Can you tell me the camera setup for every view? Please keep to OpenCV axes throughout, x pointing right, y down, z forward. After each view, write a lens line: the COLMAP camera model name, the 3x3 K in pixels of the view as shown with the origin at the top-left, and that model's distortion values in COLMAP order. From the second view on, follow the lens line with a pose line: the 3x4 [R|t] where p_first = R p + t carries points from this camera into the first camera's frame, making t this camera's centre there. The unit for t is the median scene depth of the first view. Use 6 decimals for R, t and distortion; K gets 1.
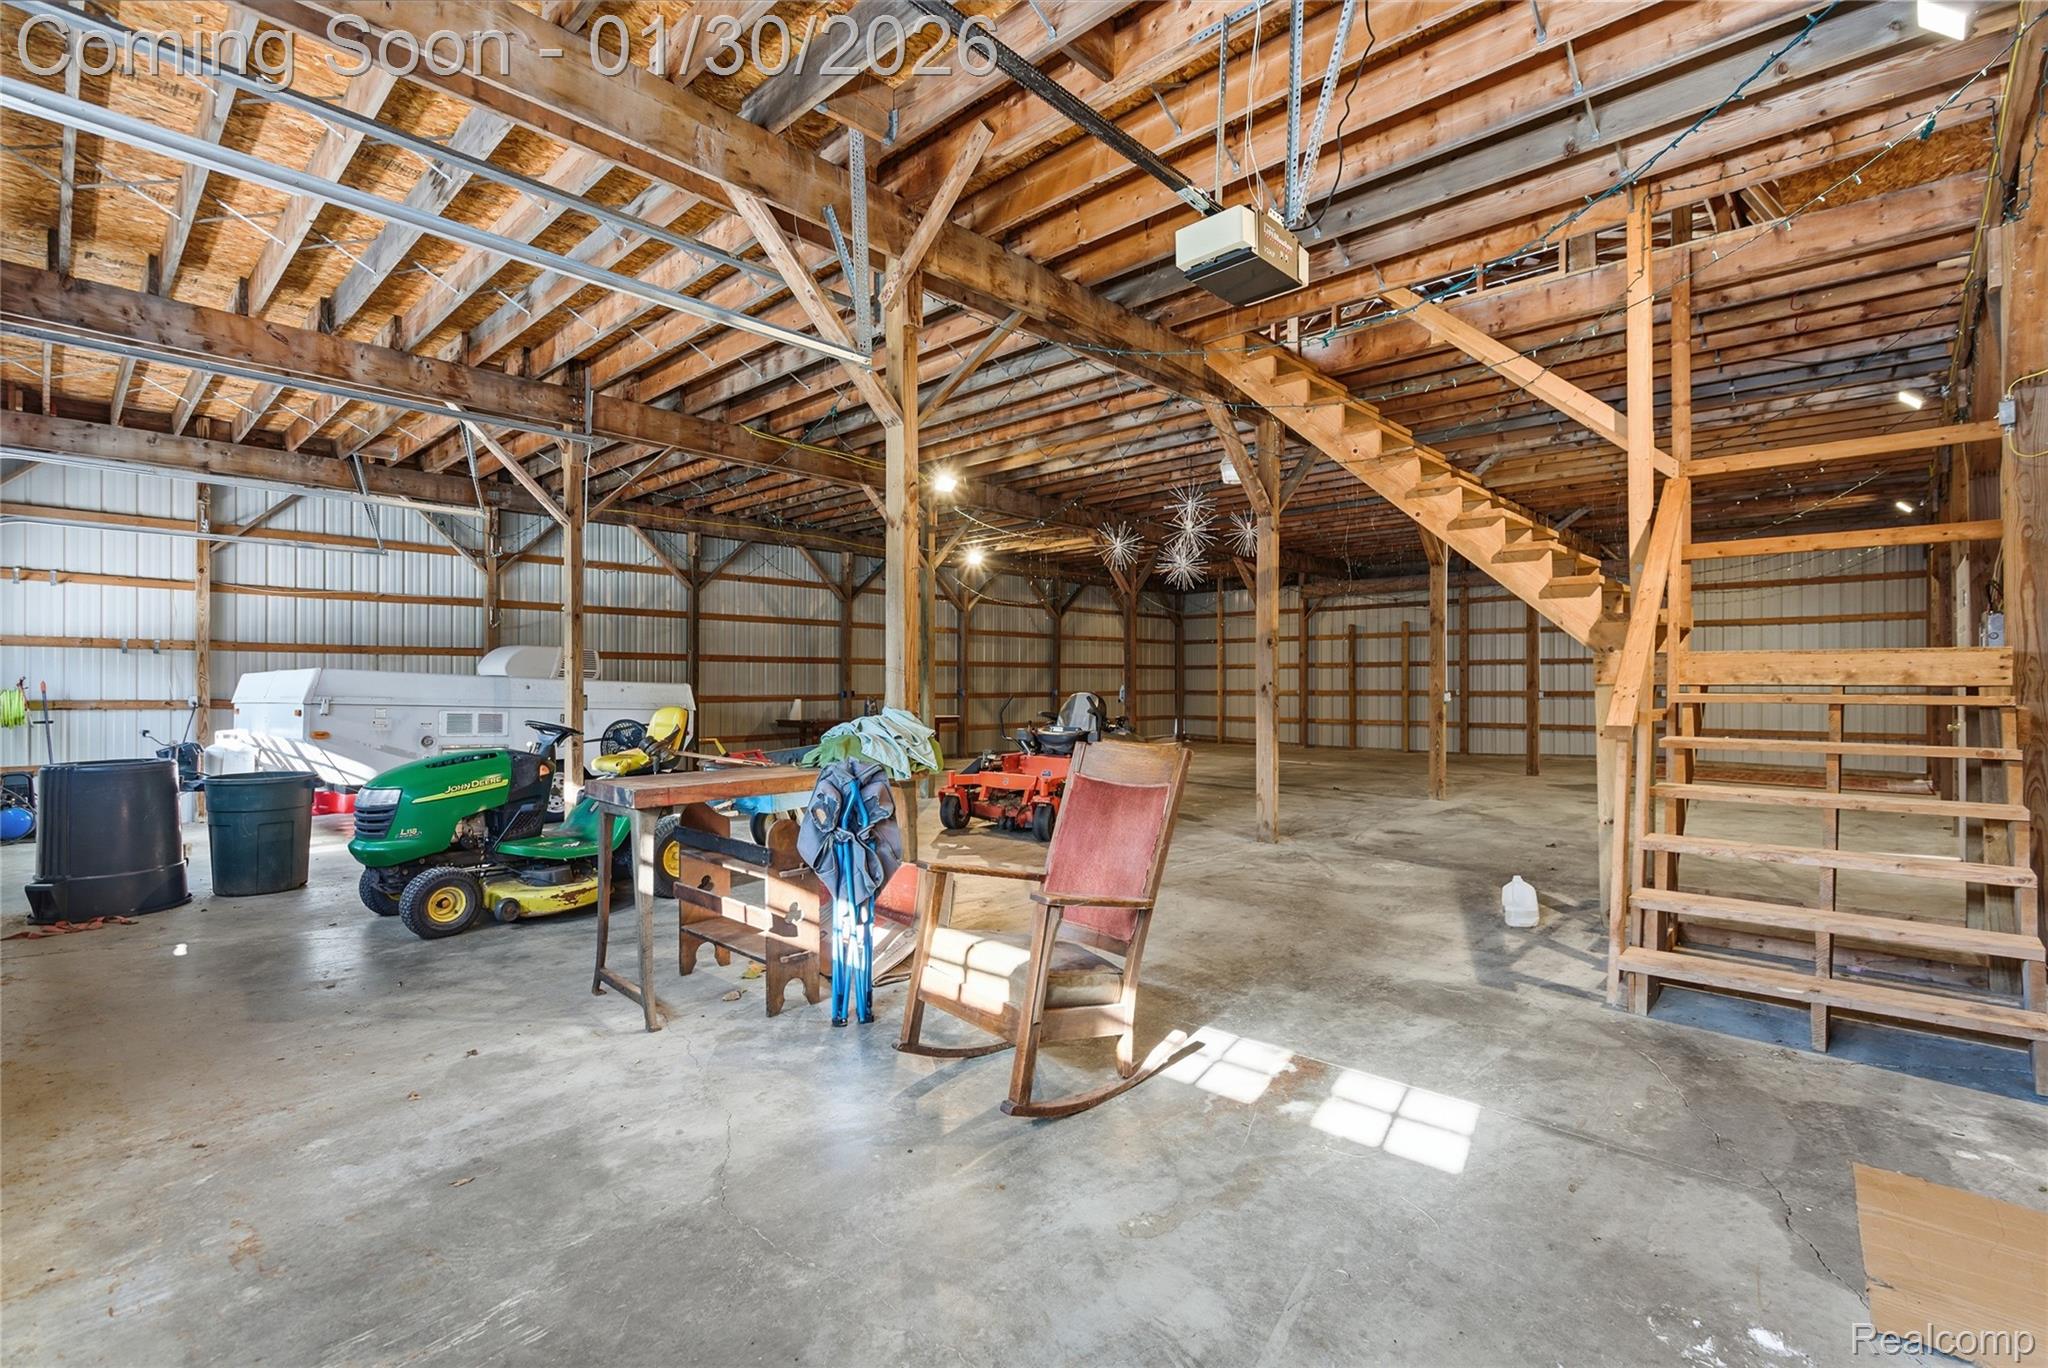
lens RADIAL K [[931.5, 0, 1024.0], [0, 931.5, 684.0], [0, 0, 1]] dist [0.001007, -0.000051]
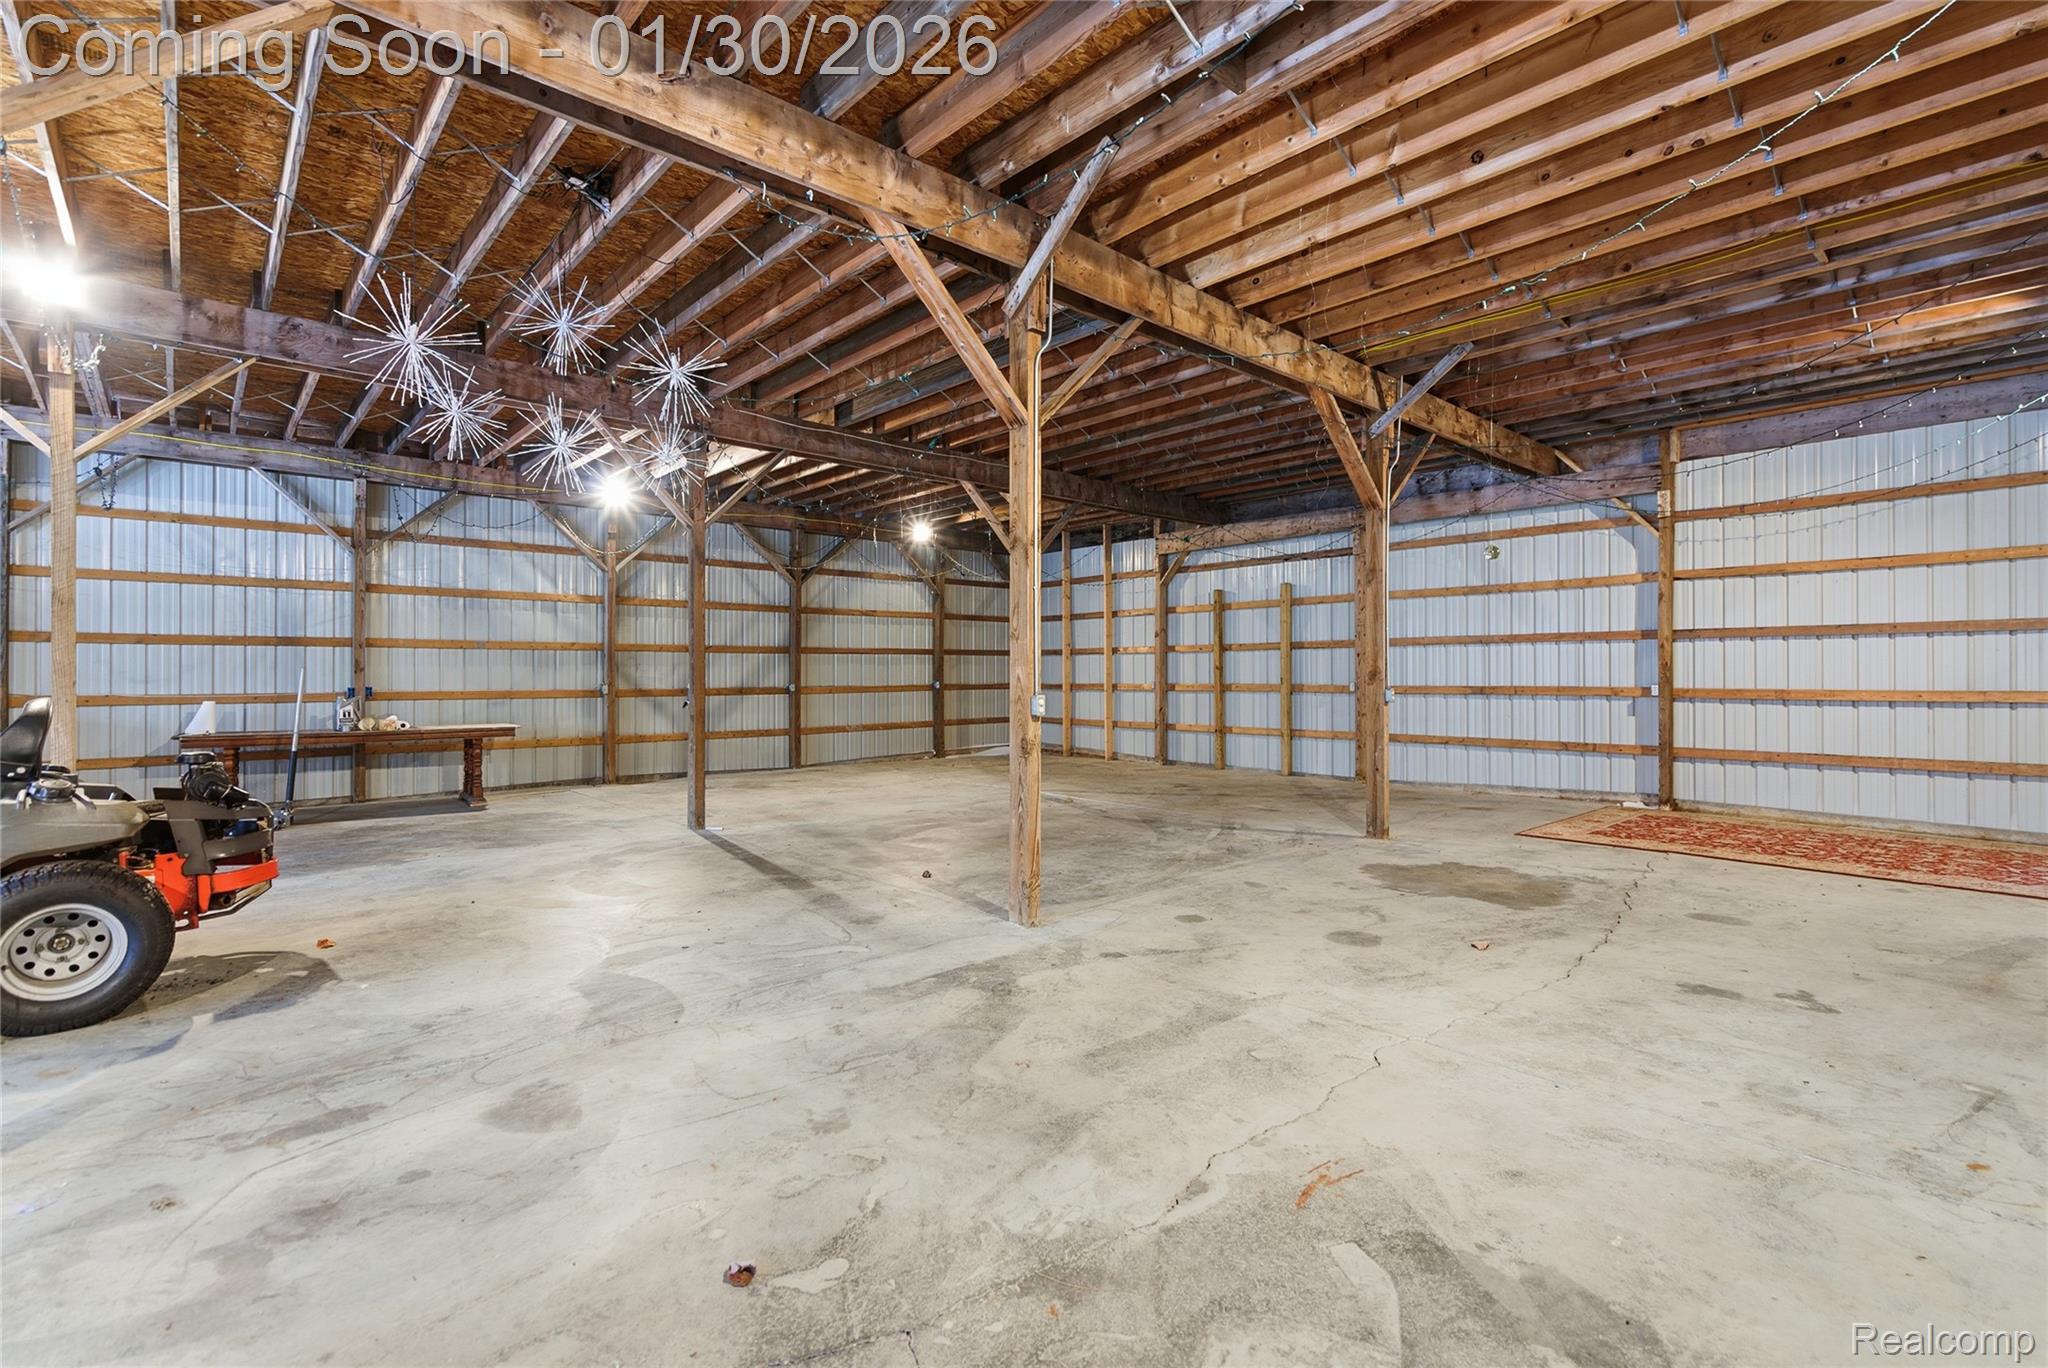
lens RADIAL K [[931.5, 0, 1024.0], [0, 931.5, 684.0], [0, 0, 1]] dist [0.001007, -0.000051]
pose [[0.996553, -0.000731, -0.082956, 0.258476], [0.001548, 0.999951, 0.009785, -0.000503], [0.082945, -0.009879, 0.996505, 0.284836]]
